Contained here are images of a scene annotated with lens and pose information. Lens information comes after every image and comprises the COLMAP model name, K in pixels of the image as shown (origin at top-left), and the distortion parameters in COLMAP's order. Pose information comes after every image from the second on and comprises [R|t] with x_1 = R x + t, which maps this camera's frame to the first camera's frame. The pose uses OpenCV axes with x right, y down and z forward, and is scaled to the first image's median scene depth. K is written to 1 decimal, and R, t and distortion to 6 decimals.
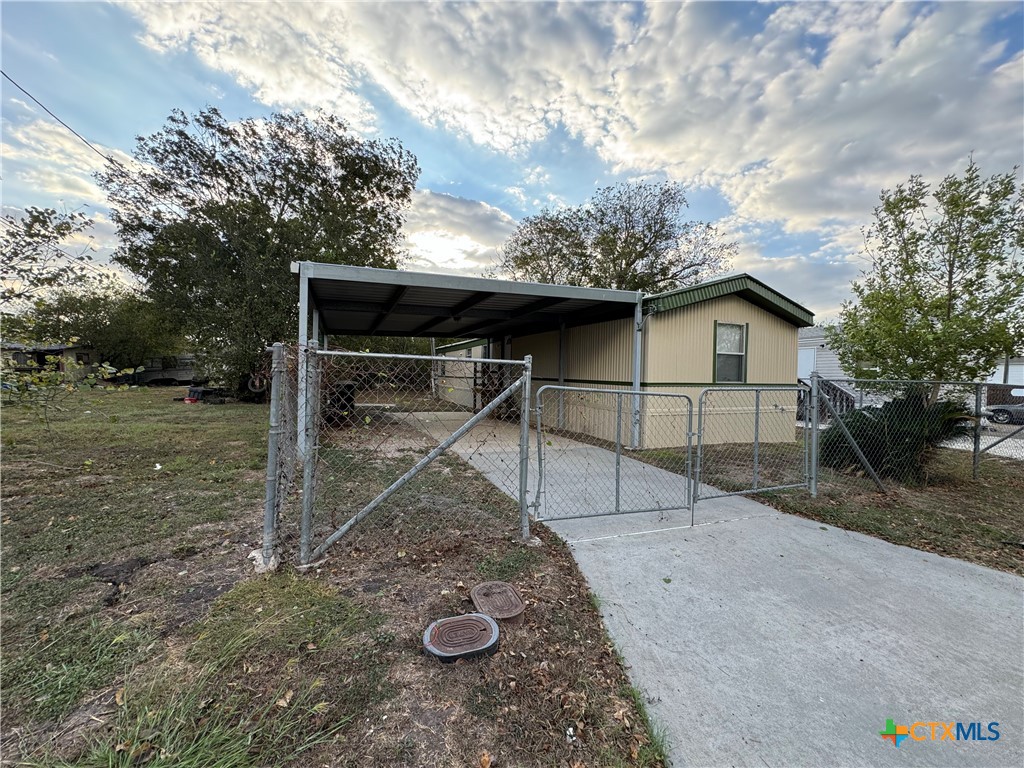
lens RADIAL K [[411.6, 0, 512.2], [0, 411.6, 383.8], [0, 0, 1]] dist [-0.002627, 0.000620]
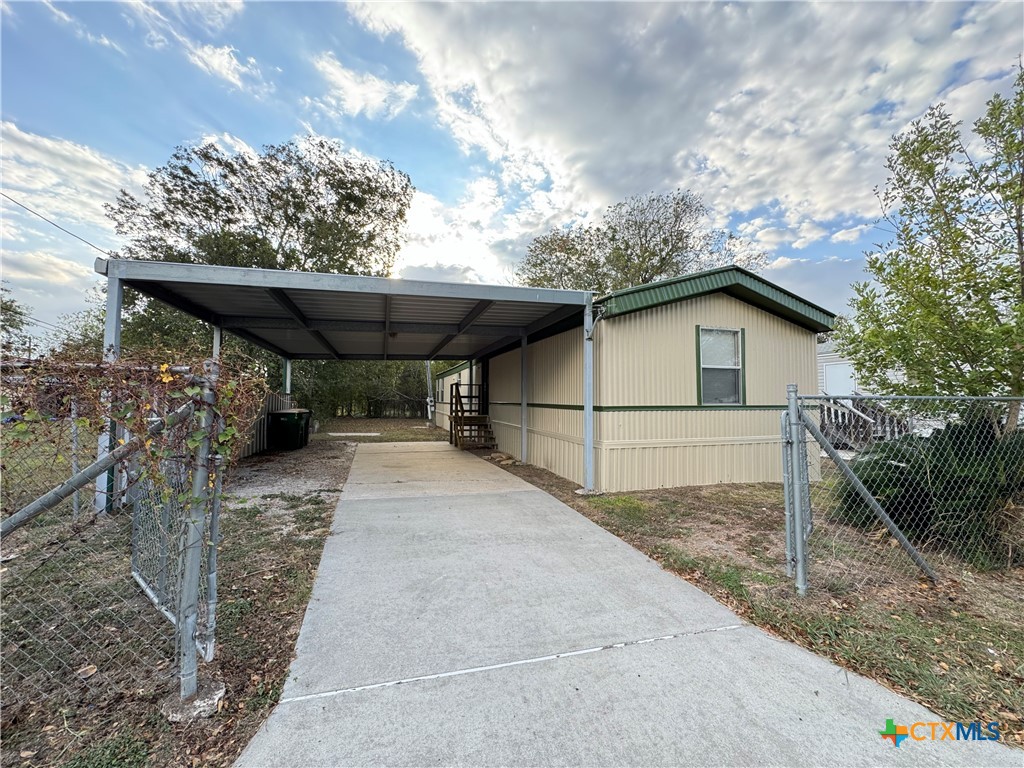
lens RADIAL K [[411.6, 0, 512.2], [0, 411.6, 383.8], [0, 0, 1]] dist [-0.002627, 0.000620]
pose [[0.996101, -0.017181, -0.086533, 0.198986], [0.011642, 0.997874, -0.064118, 0.003030], [0.087450, 0.062860, 0.994184, 0.187765]]
